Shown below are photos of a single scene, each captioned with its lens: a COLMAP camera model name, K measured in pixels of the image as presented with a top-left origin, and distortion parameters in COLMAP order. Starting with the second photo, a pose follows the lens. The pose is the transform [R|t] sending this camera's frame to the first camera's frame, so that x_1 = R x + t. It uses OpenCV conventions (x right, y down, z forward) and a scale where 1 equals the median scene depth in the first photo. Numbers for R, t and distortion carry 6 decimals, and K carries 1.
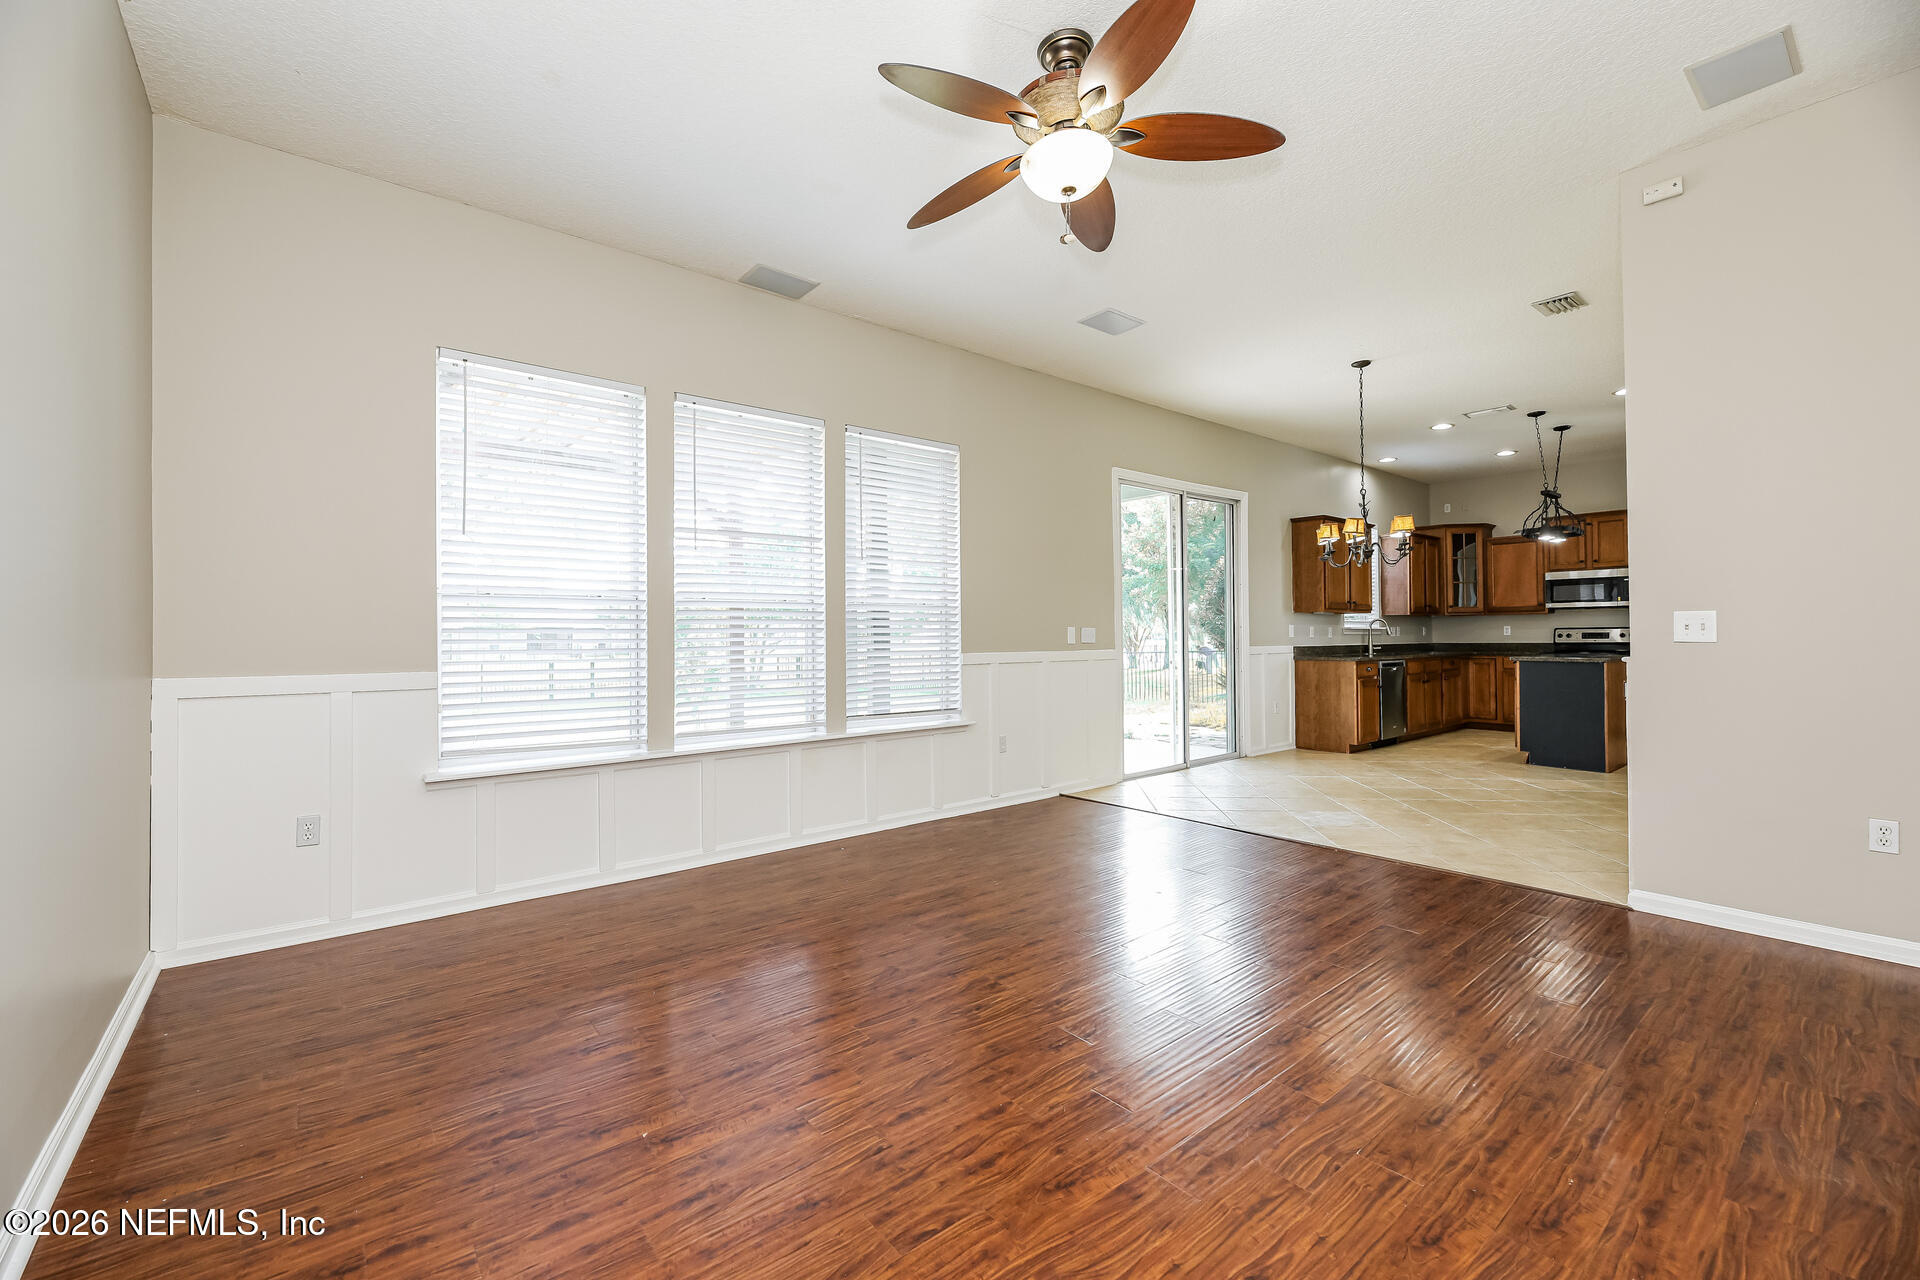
lens RADIAL K [[767.8, 0, 950.3], [0, 767.8, 628.6], [0, 0, 1]] dist [0.001598, 0.000065]
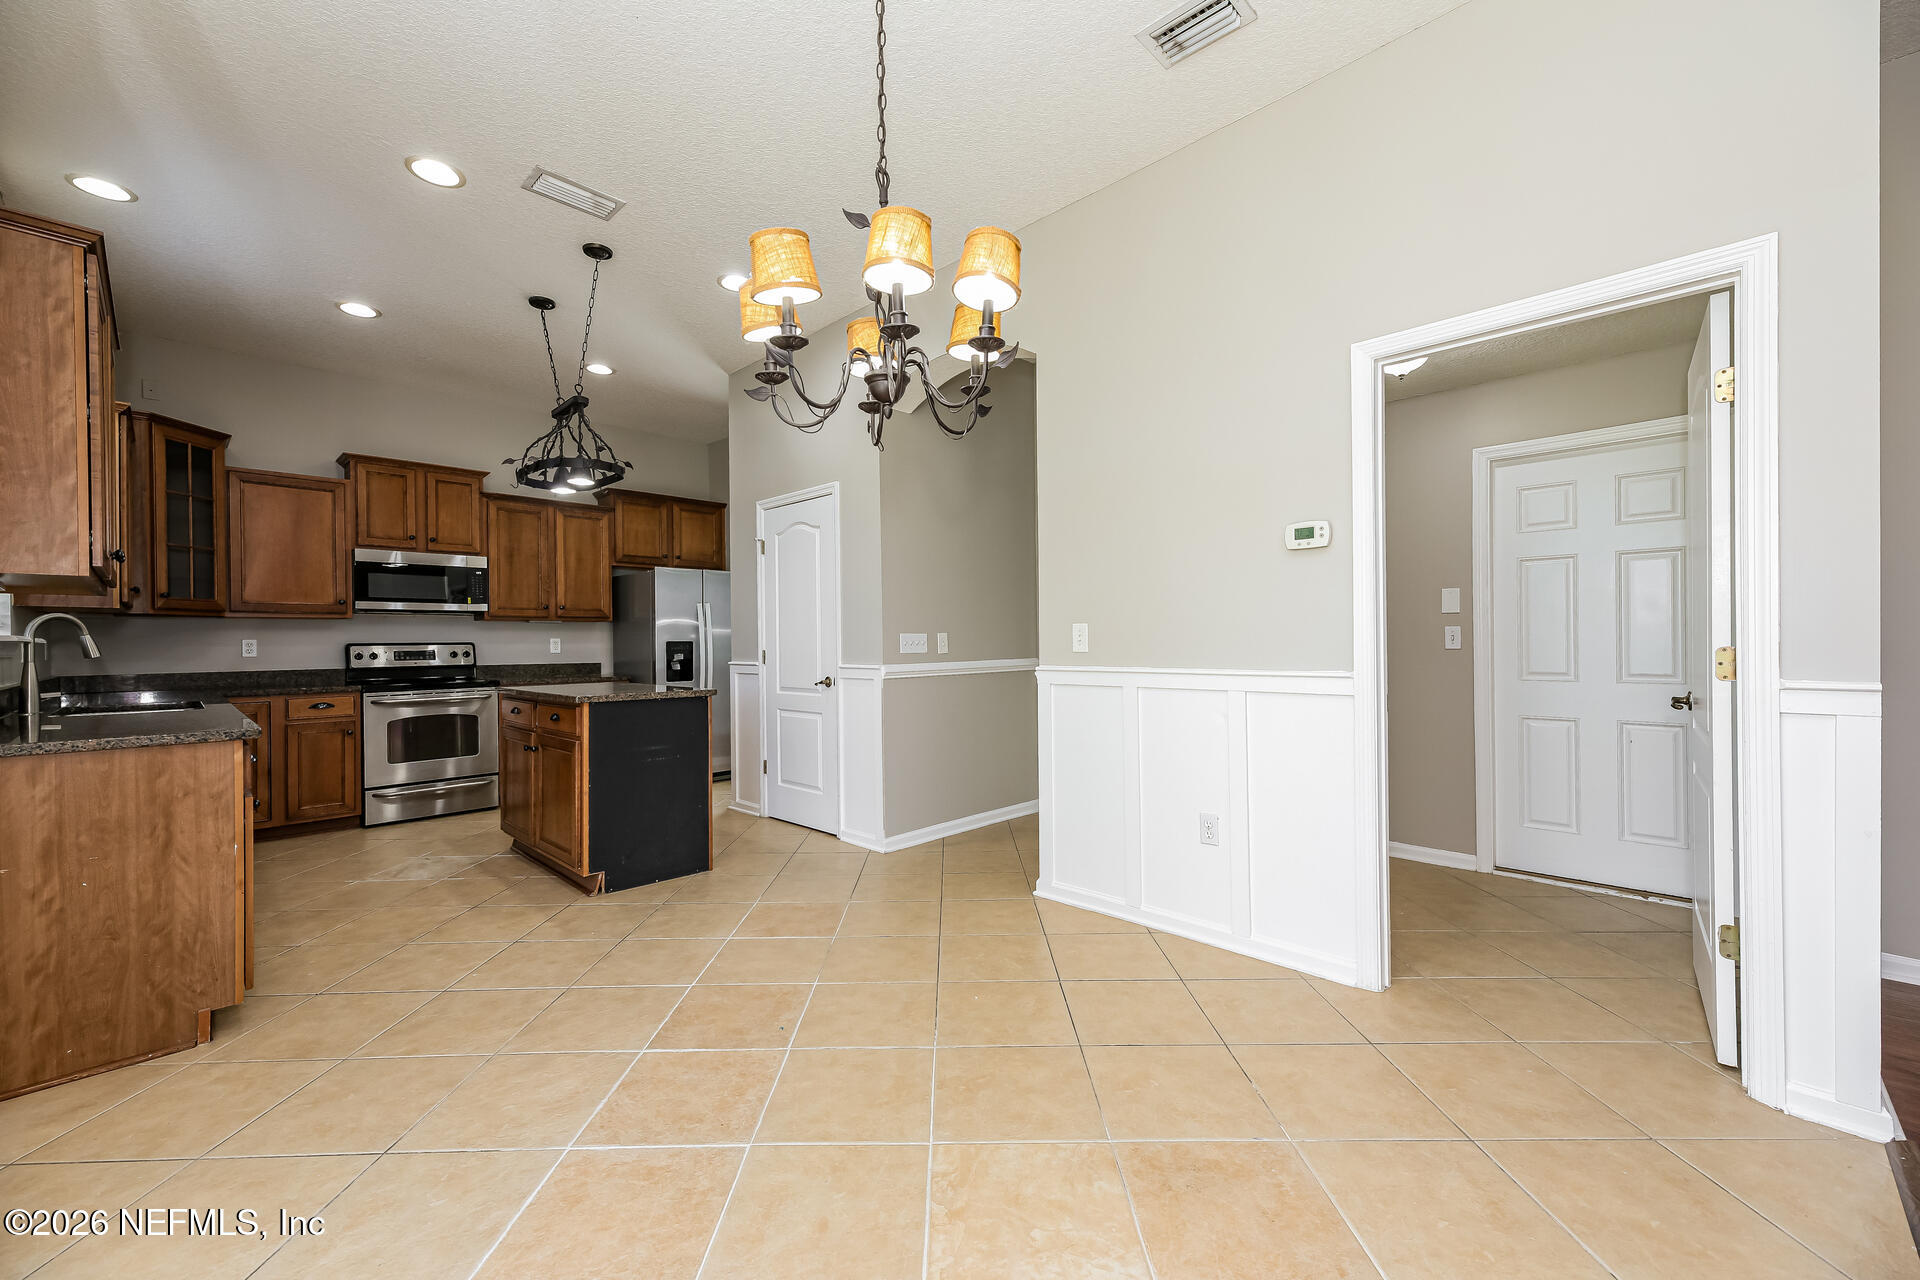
lens RADIAL K [[779.9, 0, 956.9], [0, 779.9, 641.5], [0, 0, 1]] dist [0.001239, 0.000236]
pose [[-0.108565, 0.009882, 0.994040, 0.150964], [-0.002234, 0.999946, -0.010185, 0.002996], [-0.994087, -0.003326, -0.108537, 0.651842]]
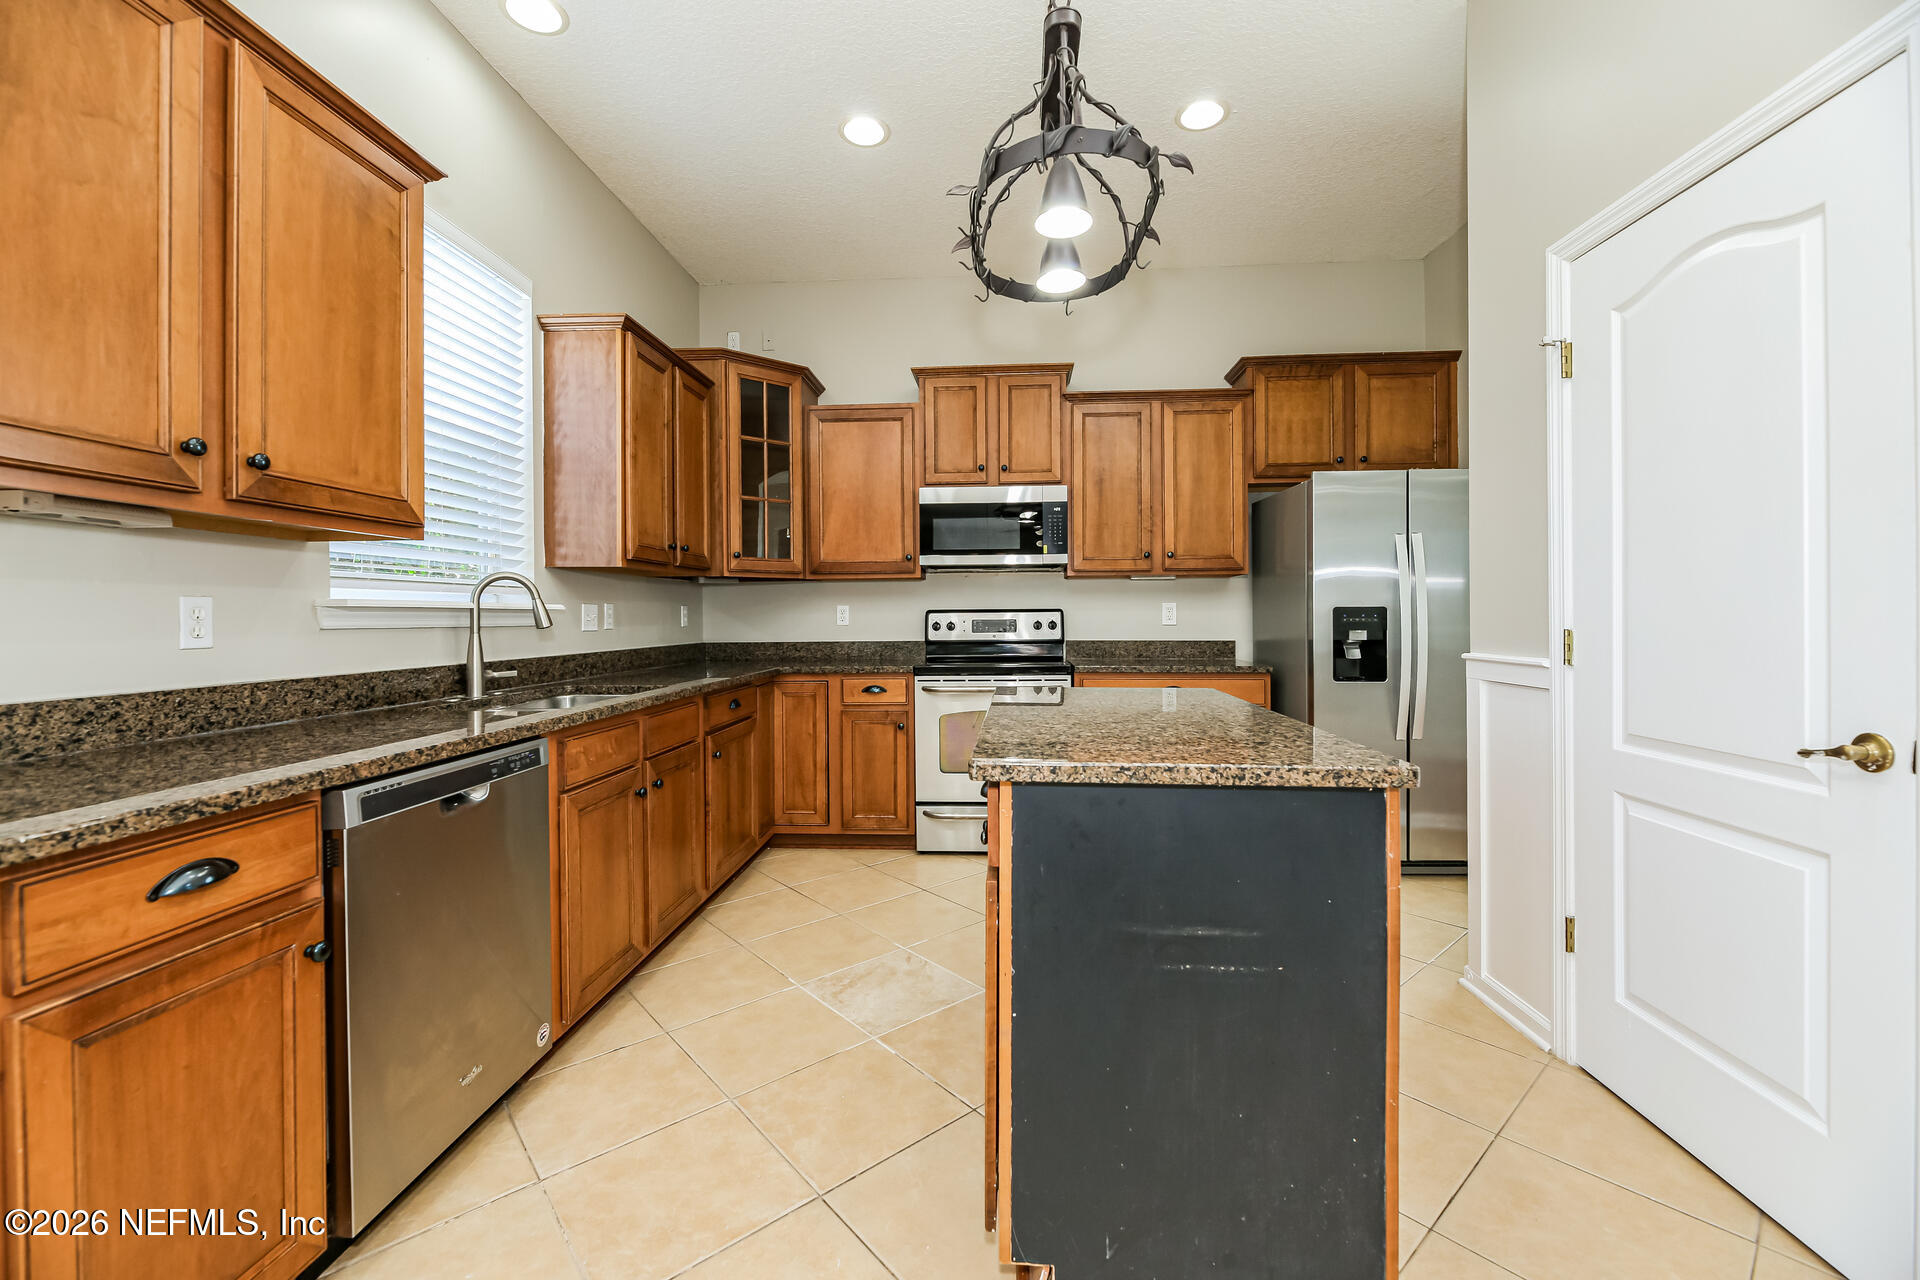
lens RADIAL K [[793.8, 0, 962.9], [0, 793.8, 614.1], [0, 0, 1]] dist [0.001153, -0.000298]
pose [[0.673589, 0.004187, 0.739095, 0.476421], [-0.008906, 0.999957, 0.002451, 0.000433], [-0.739053, -0.008233, 0.673597, 0.709260]]
